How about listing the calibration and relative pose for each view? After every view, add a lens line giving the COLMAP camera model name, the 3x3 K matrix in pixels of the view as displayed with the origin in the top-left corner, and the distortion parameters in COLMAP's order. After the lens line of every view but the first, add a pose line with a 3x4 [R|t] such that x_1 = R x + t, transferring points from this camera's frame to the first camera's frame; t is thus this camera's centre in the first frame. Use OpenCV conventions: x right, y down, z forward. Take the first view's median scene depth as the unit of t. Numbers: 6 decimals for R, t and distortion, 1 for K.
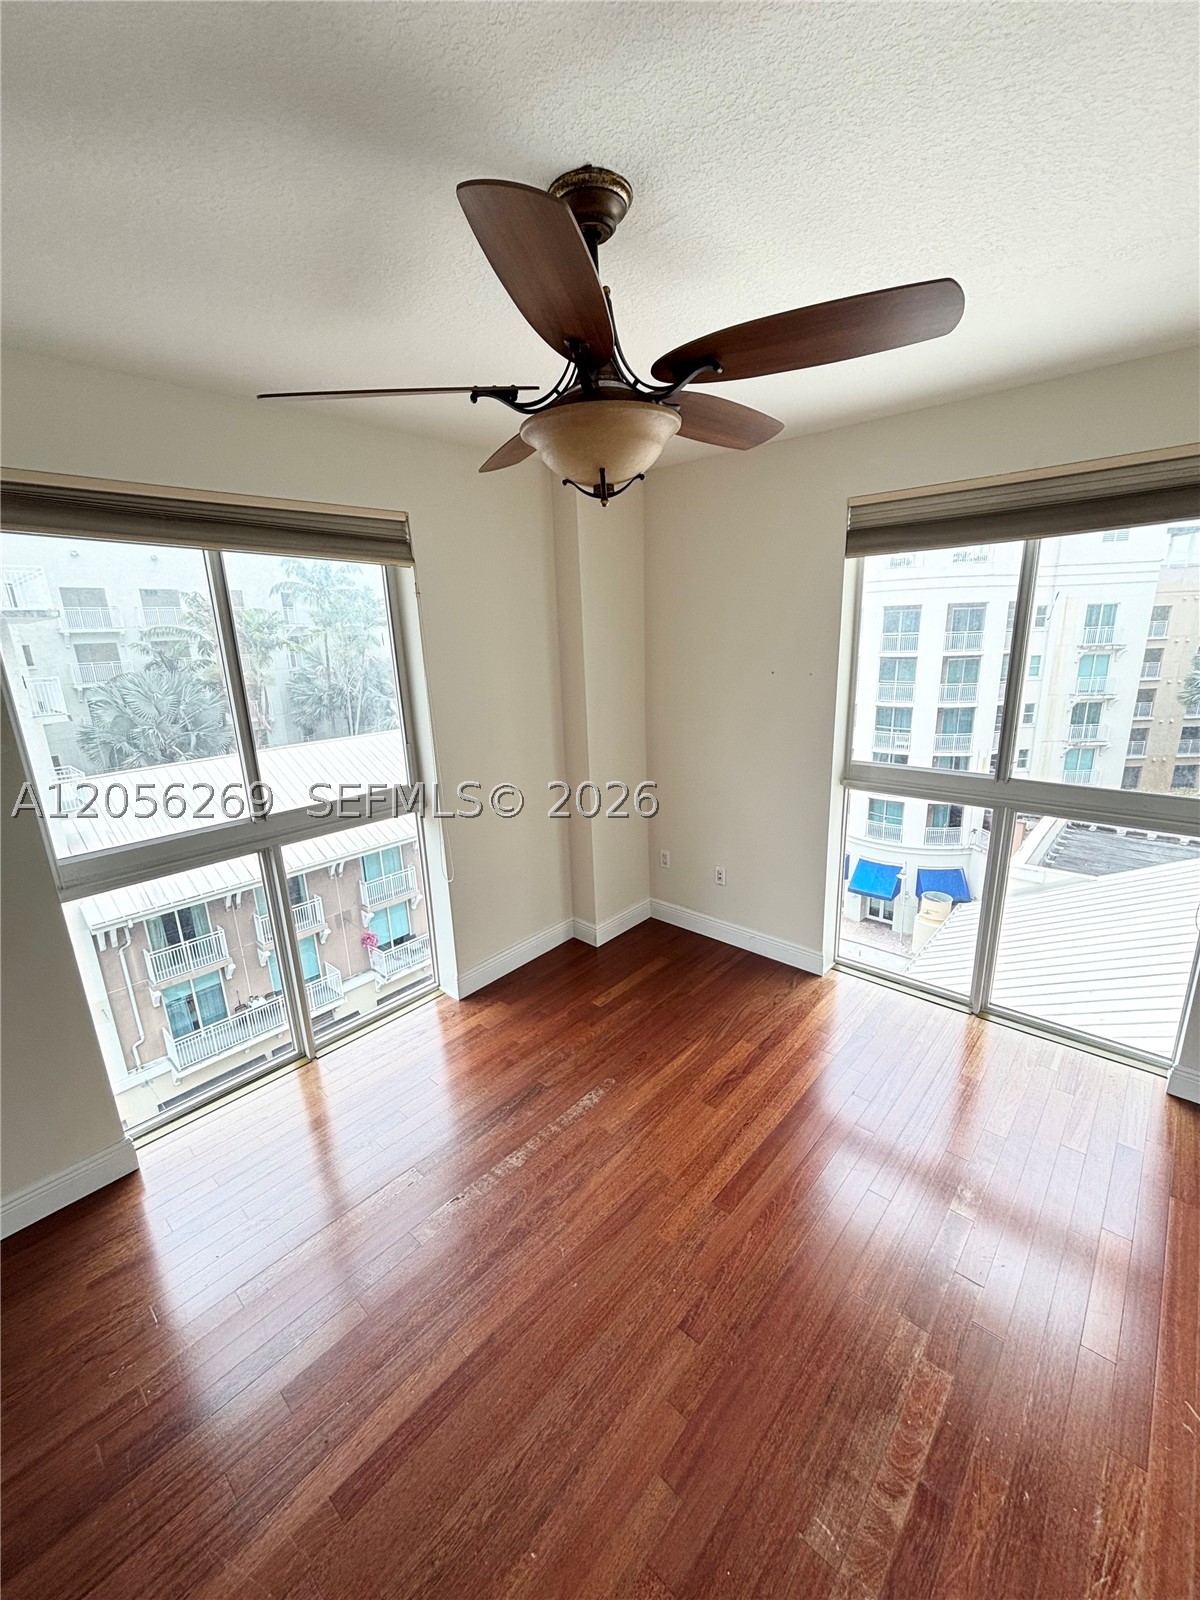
lens RADIAL K [[643.4, 0, 601.9], [0, 643.4, 804.0], [0, 0, 1]] dist [0.000647, 0.000173]
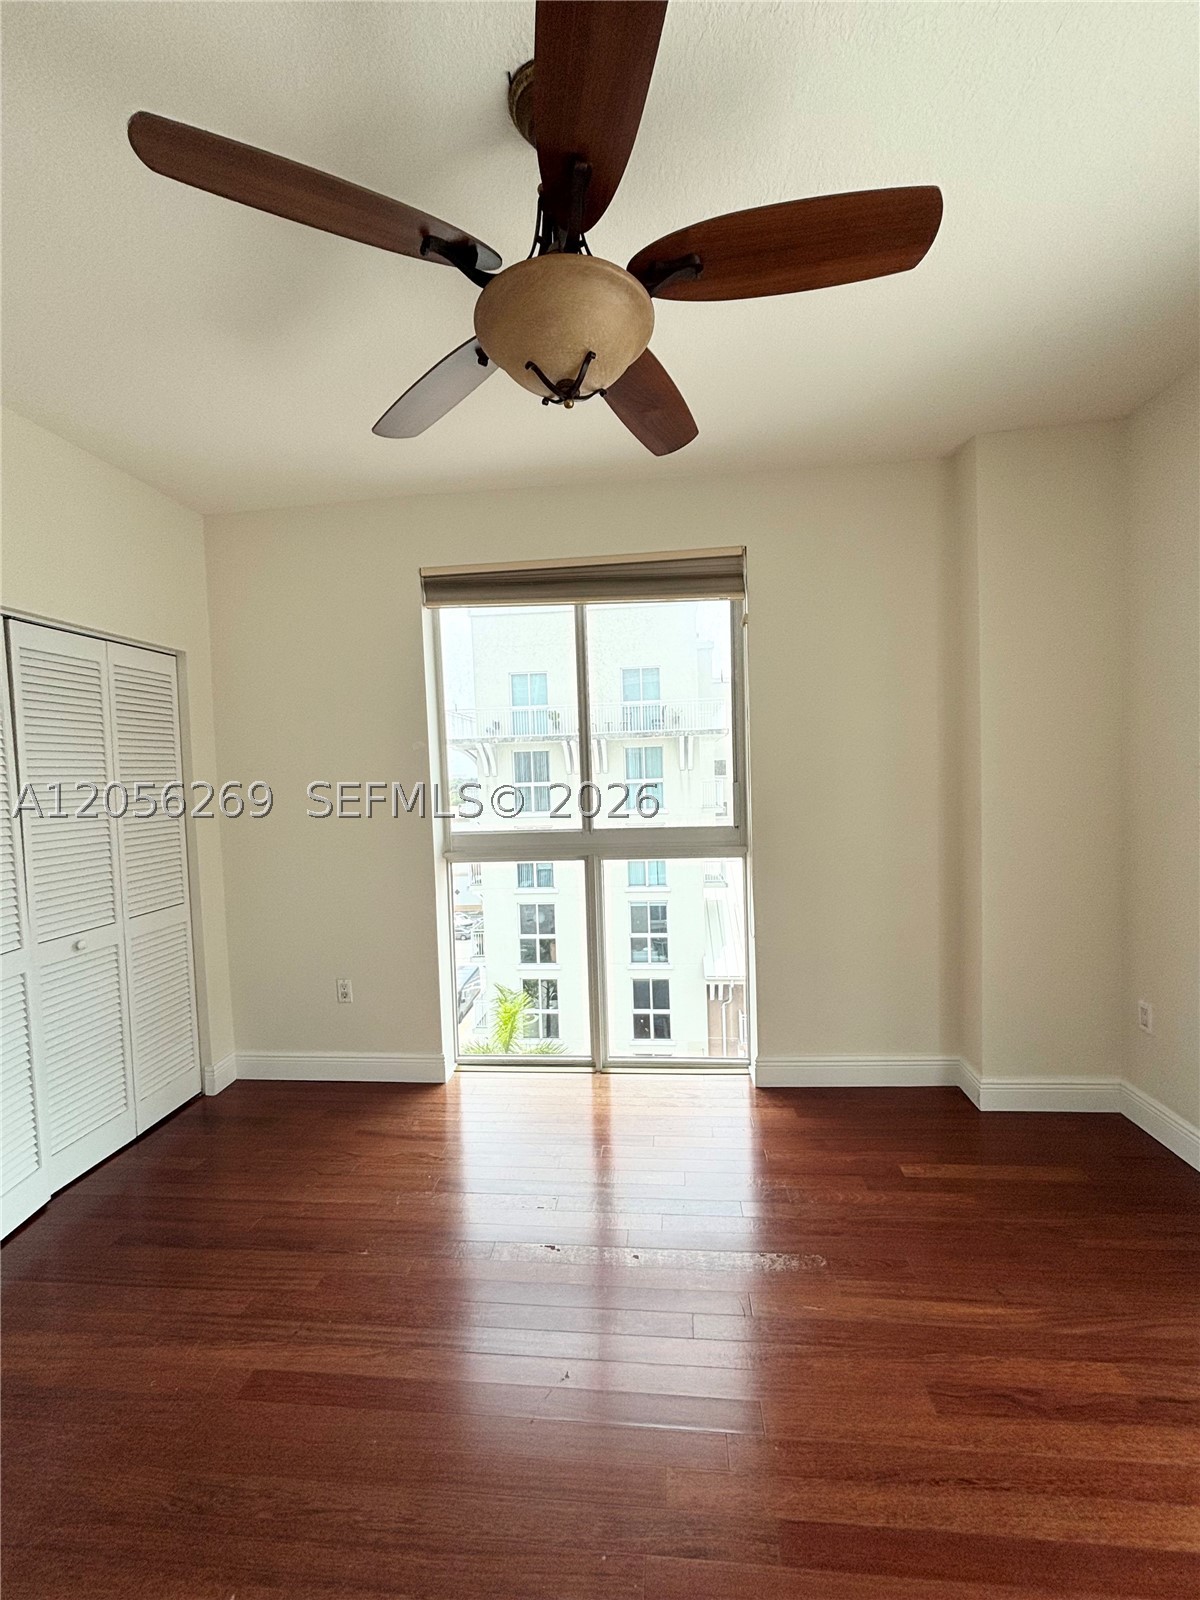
lens RADIAL K [[644.2, 0, 604.8], [0, 644.2, 803.3], [0, 0, 1]] dist [-0.001271, -0.000045]
pose [[0.601641, 0.057187, -0.796716, 0.426611], [-0.201971, 0.975913, -0.082469, 0.070477], [0.772810, 0.210530, 0.598700, 0.354513]]
